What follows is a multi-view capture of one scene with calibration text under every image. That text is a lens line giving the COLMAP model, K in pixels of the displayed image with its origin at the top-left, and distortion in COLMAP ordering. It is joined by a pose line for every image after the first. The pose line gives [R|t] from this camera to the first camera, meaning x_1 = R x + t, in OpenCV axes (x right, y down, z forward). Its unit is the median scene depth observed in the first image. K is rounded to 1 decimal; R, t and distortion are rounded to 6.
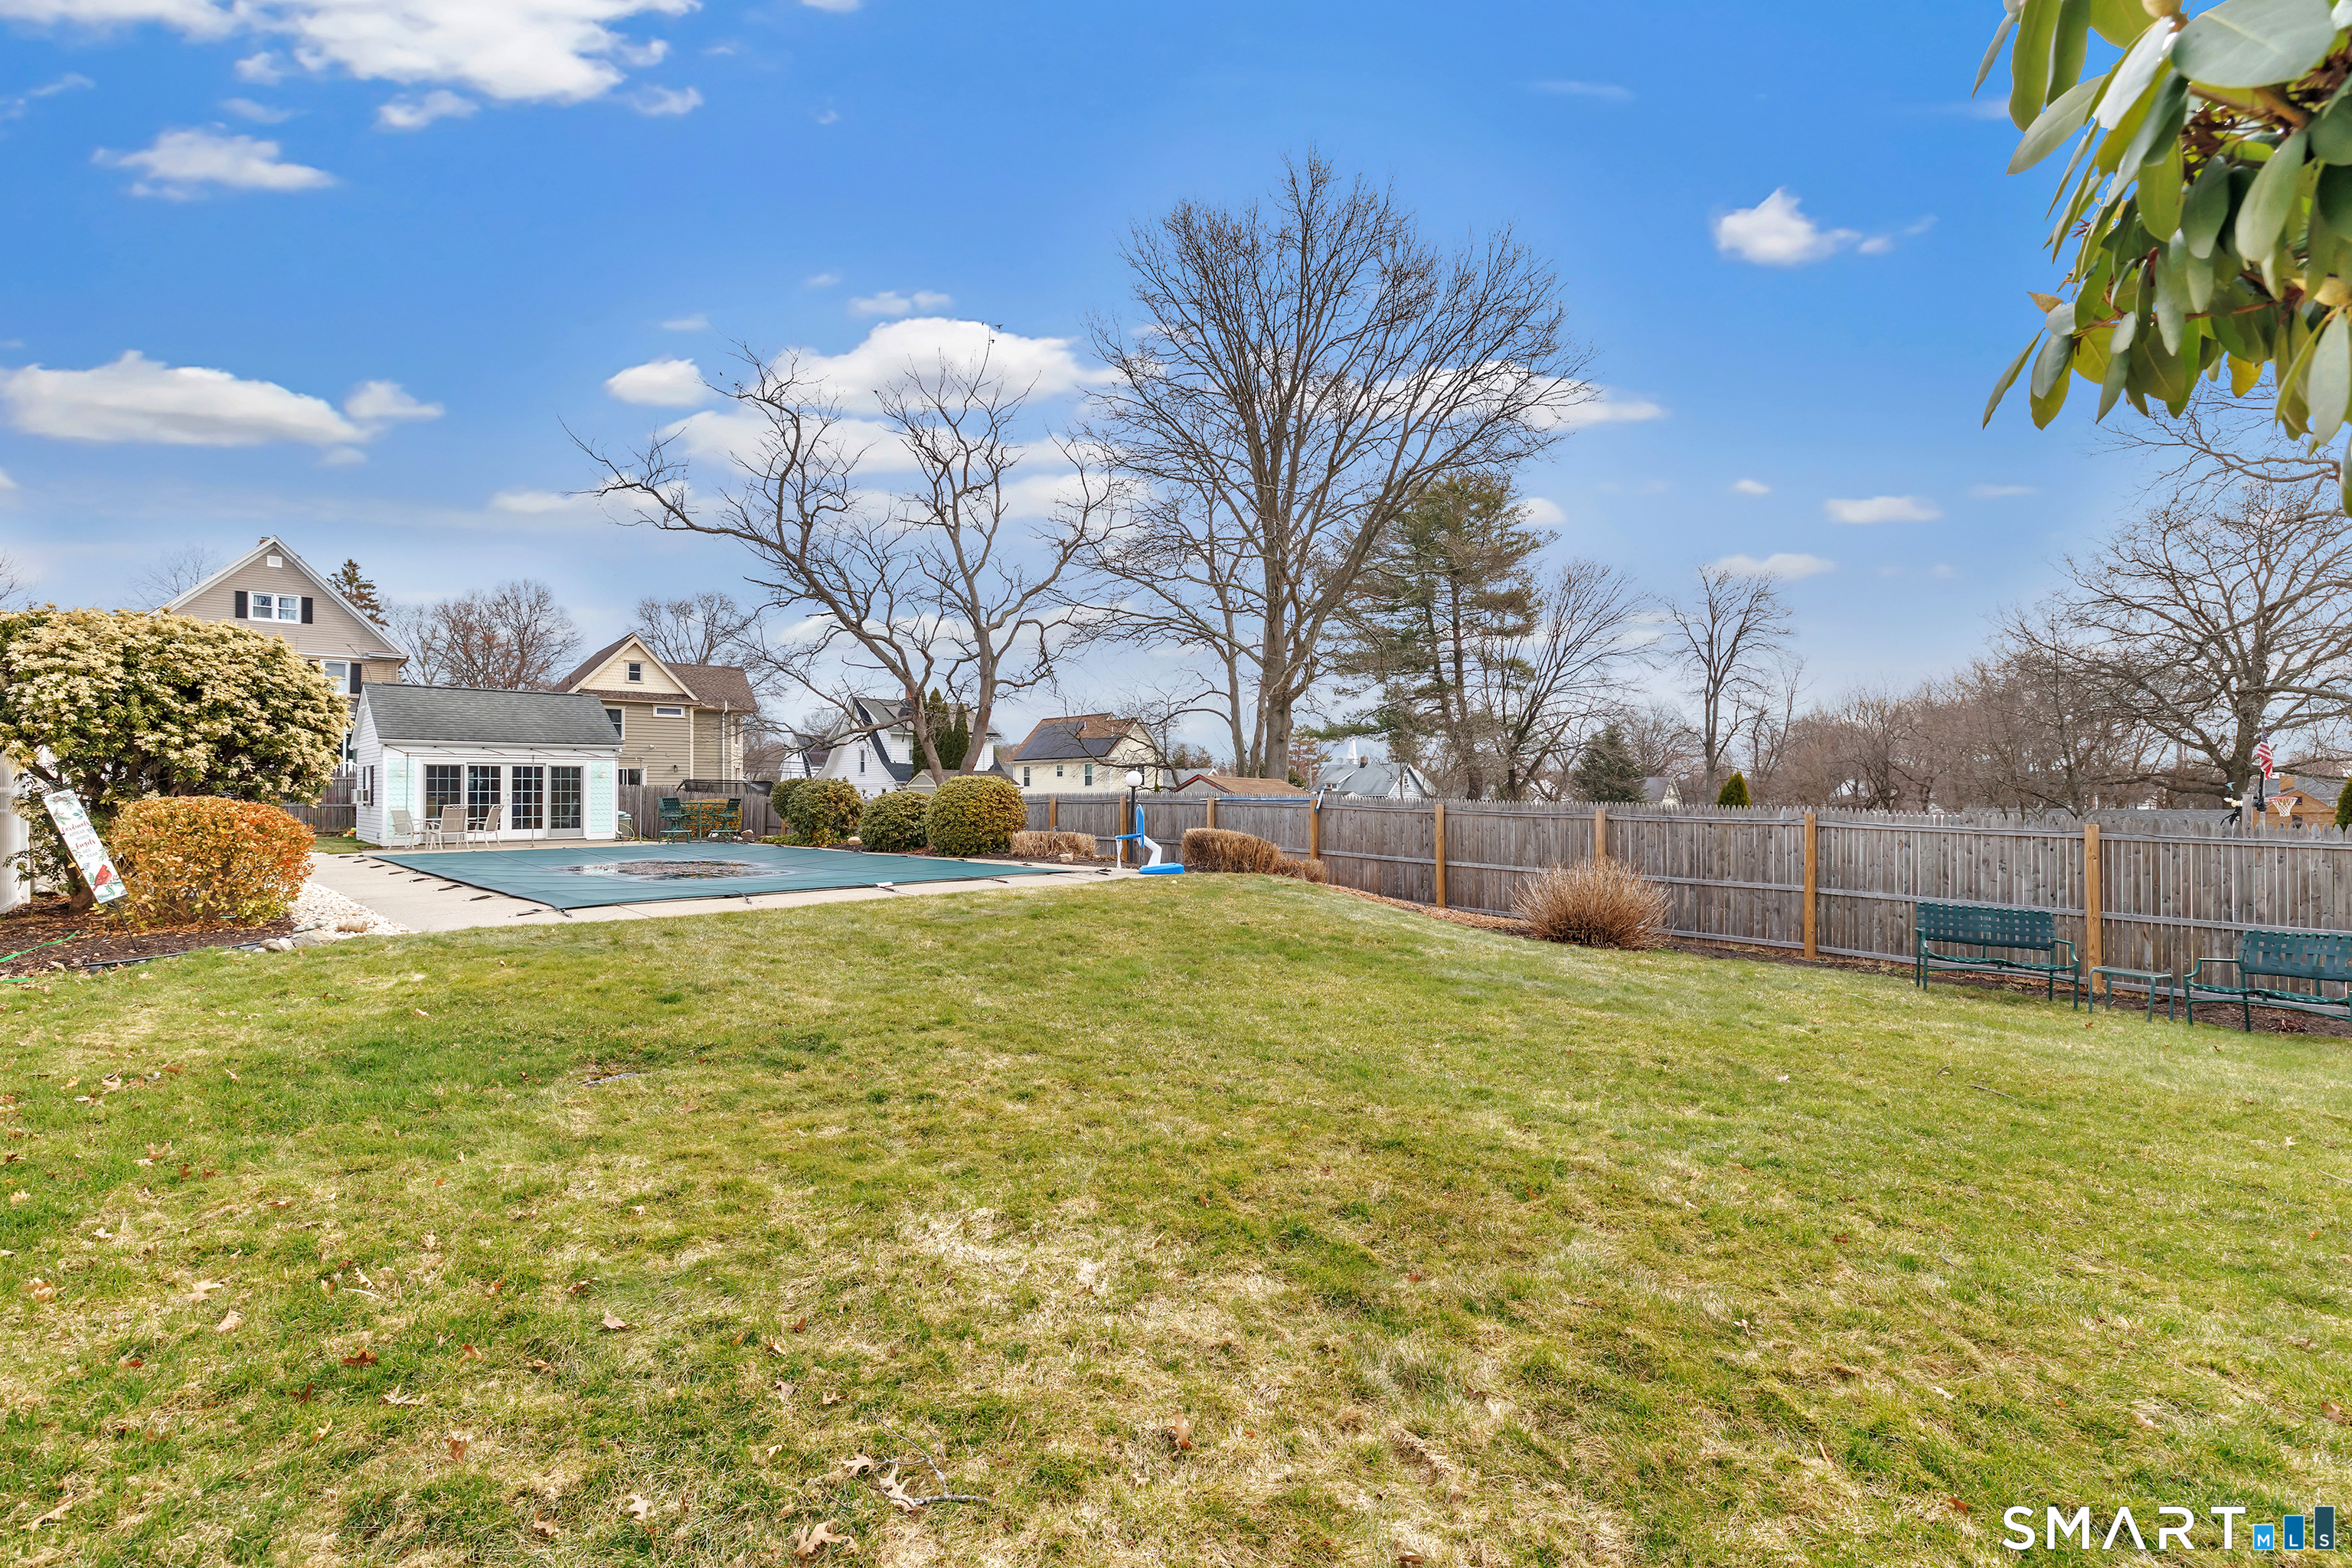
lens RADIAL K [[1035.2, 0, 1169.4], [0, 1035.2, 779.8], [0, 0, 1]] dist [0.002039, 0.000715]
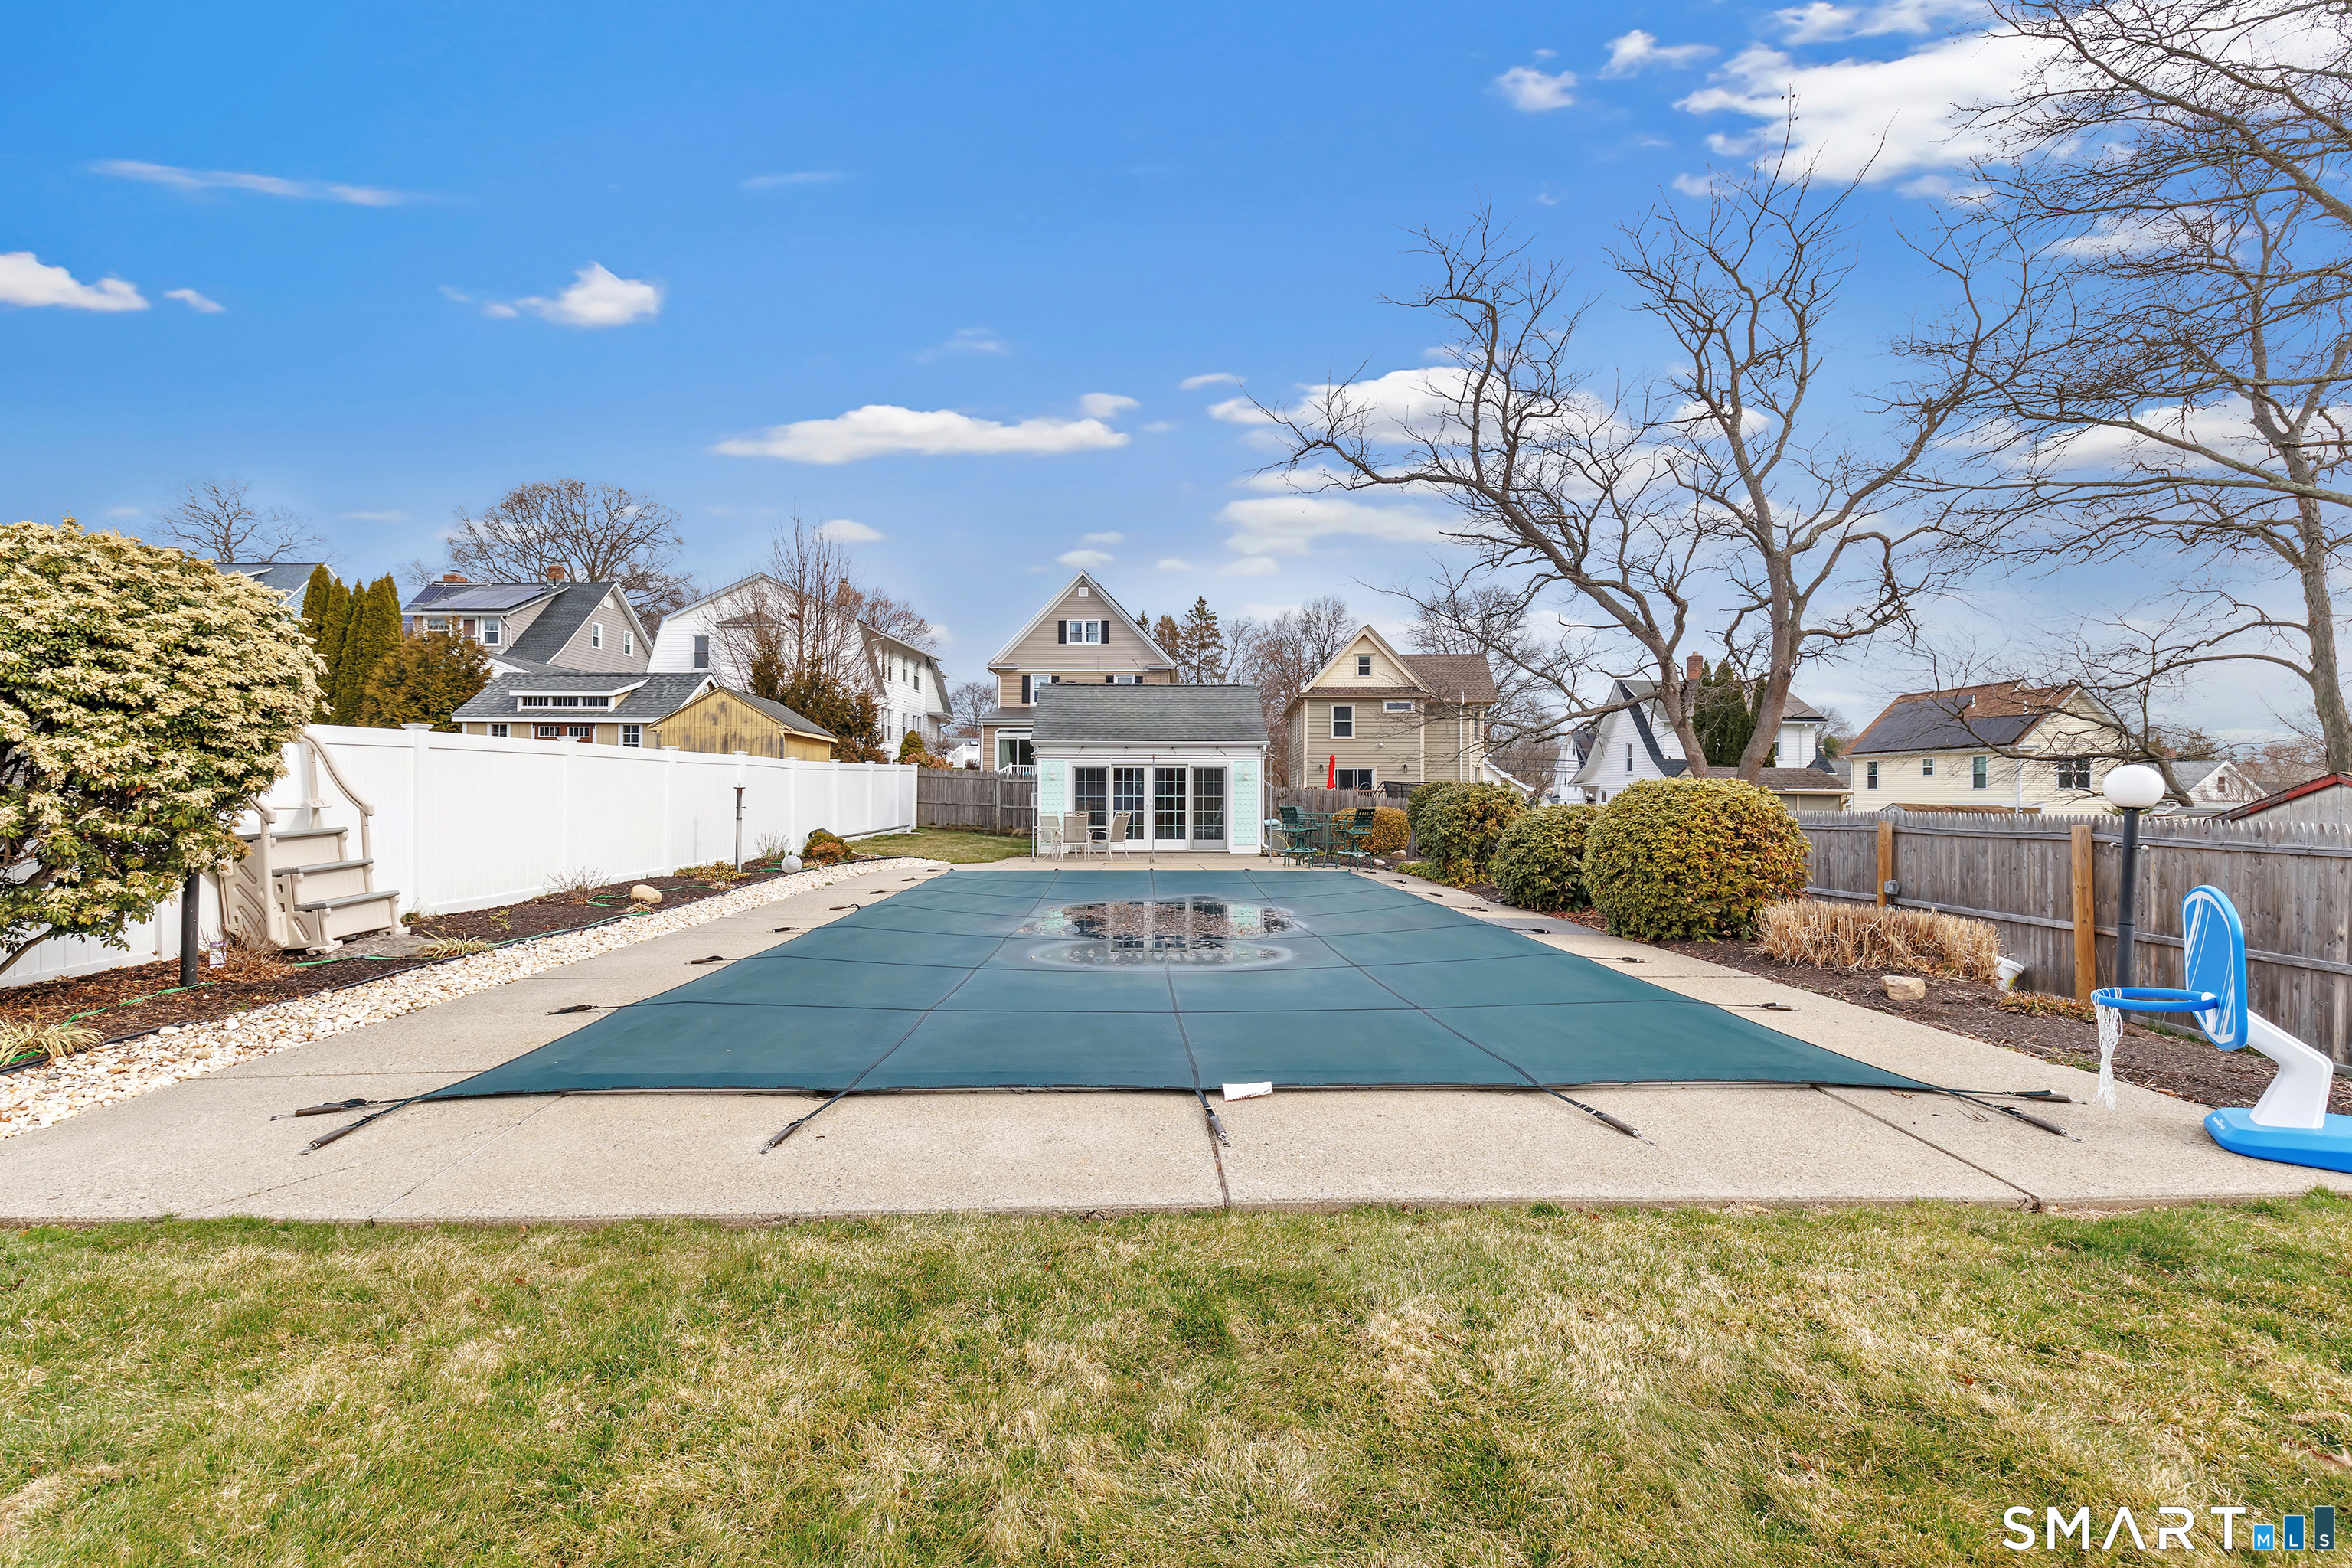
lens RADIAL K [[1035.2, 0, 1169.4], [0, 1035.2, 779.8], [0, 0, 1]] dist [0.002039, 0.000715]
pose [[0.737146, -0.001858, -0.675731, -0.019104], [0.002366, 0.999997, -0.000169, -0.001942], [0.675729, -0.001474, 0.737149, 0.253783]]
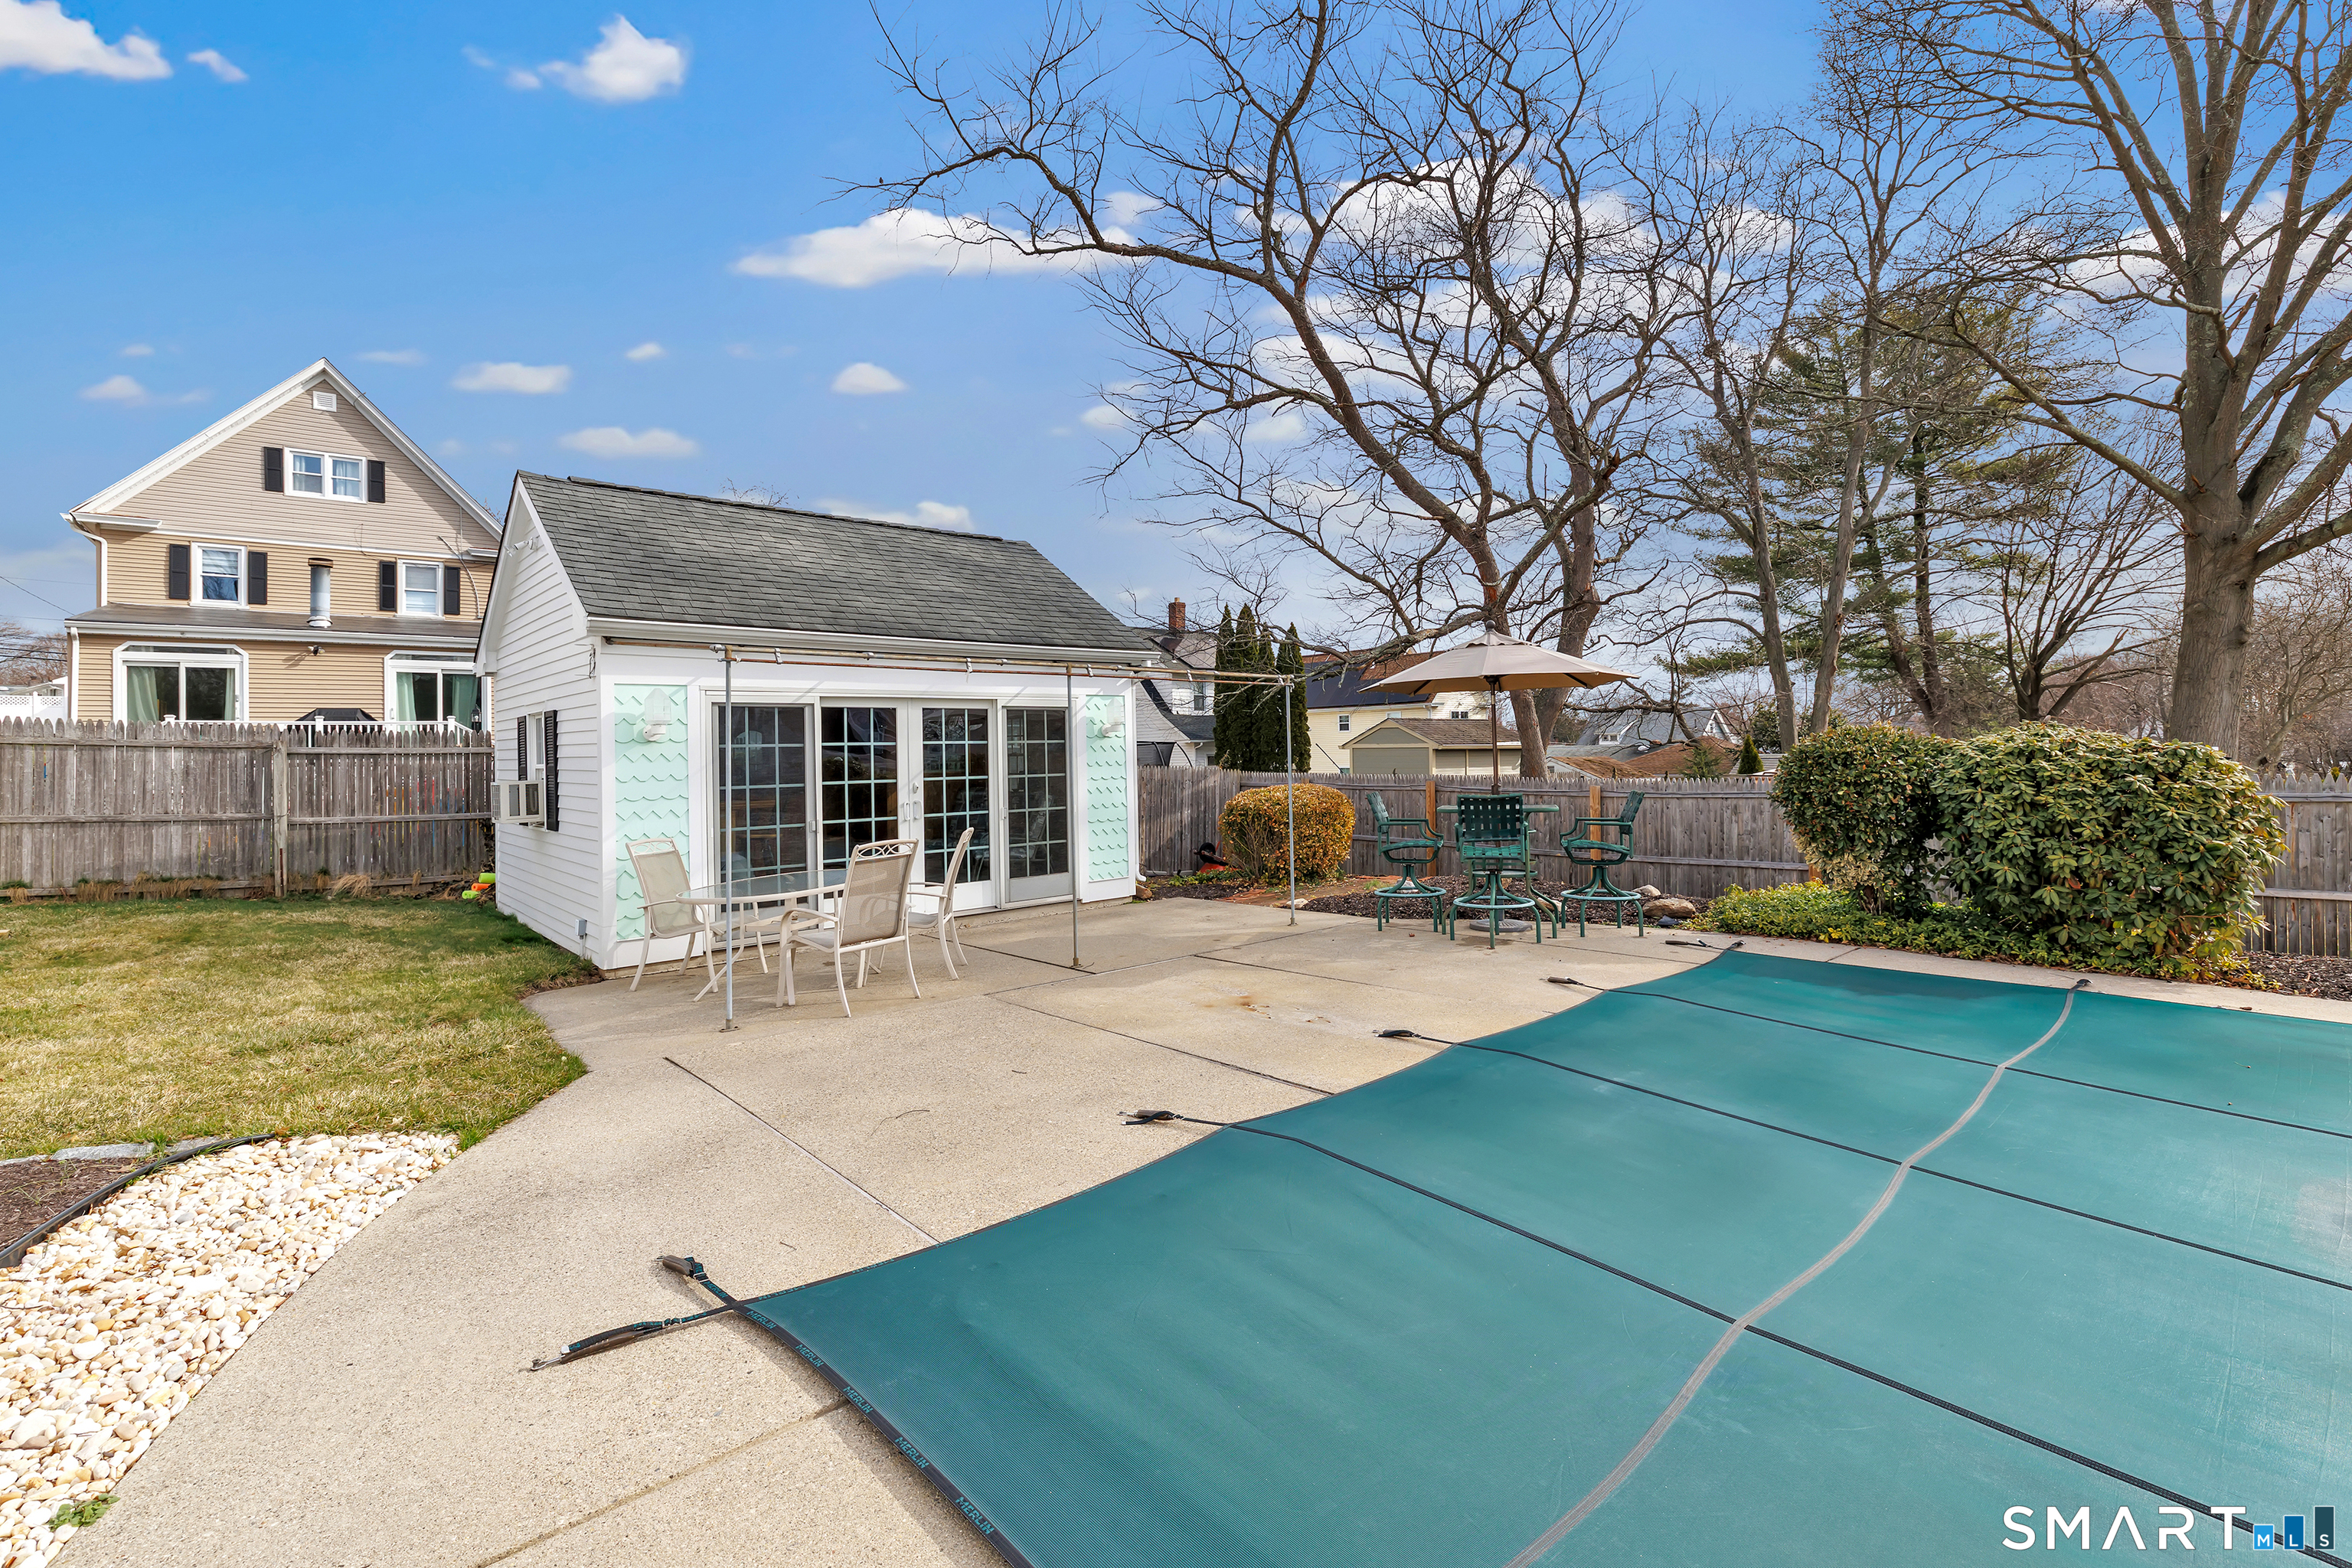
lens RADIAL K [[1034.0, 0, 1170.0], [0, 1034.0, 740.6], [0, 0, 1]] dist [-0.000266, -0.000116]
pose [[0.998797, -0.014090, -0.046963, -0.380864], [0.014367, 0.999881, 0.005567, -0.001893], [0.046879, -0.006235, 0.998881, 0.465444]]
